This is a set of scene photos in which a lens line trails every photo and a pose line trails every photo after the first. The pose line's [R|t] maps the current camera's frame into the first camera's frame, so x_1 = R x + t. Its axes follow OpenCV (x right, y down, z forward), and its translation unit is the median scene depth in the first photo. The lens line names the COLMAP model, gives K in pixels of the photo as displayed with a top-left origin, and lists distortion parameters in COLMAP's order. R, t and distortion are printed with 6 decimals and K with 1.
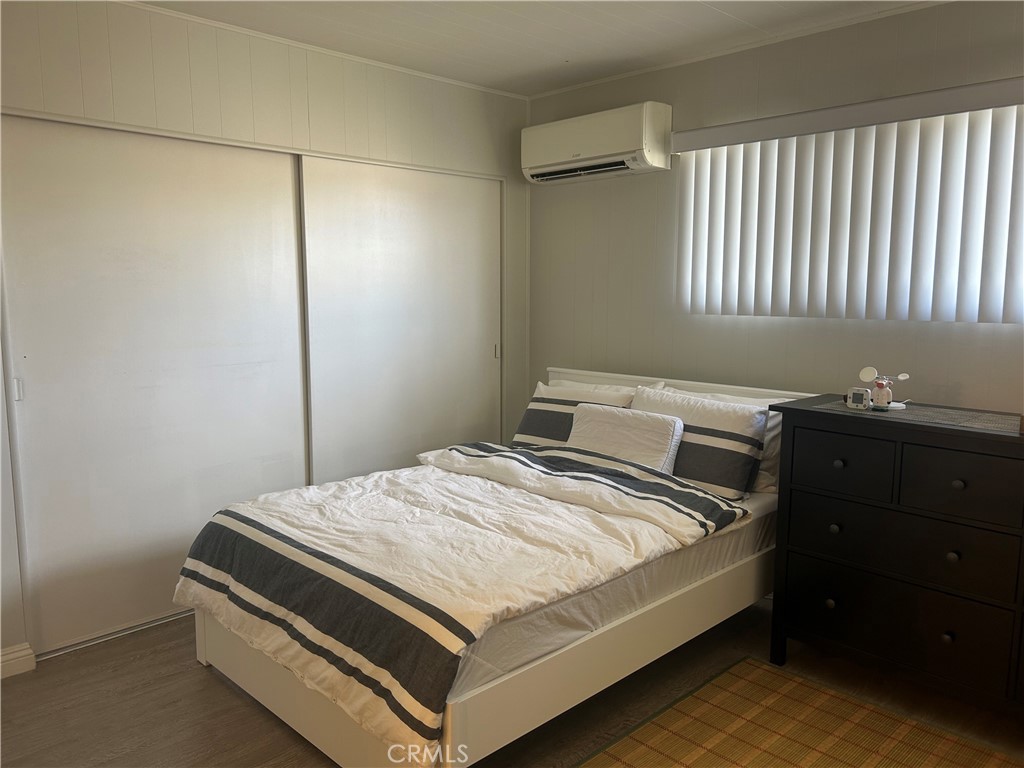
lens RADIAL K [[774.2, 0, 509.1], [0, 774.2, 389.4], [0, 0, 1]] dist [0.088516, -0.061286]
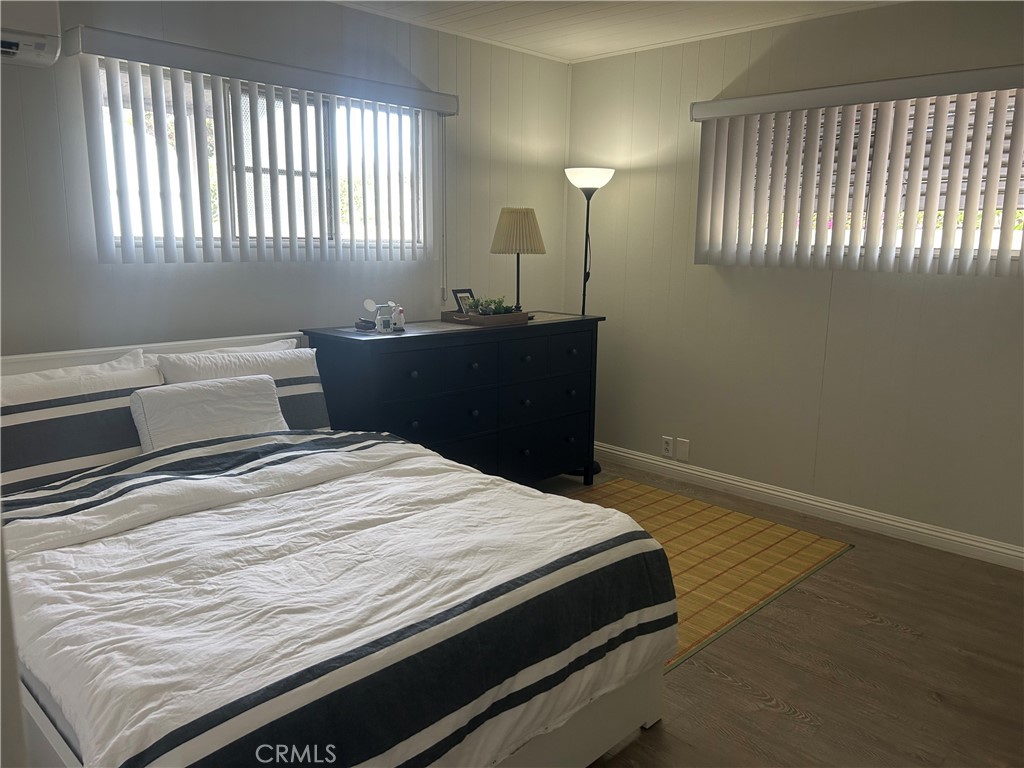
lens RADIAL K [[774.2, 0, 510.4], [0, 774.2, 372.9], [0, 0, 1]] dist [0.088516, -0.061286]
pose [[-0.024939, -0.174452, 0.984350, -0.821487], [0.118191, 0.977236, 0.176186, -0.111488], [-0.992678, 0.120735, -0.003753, 0.828443]]
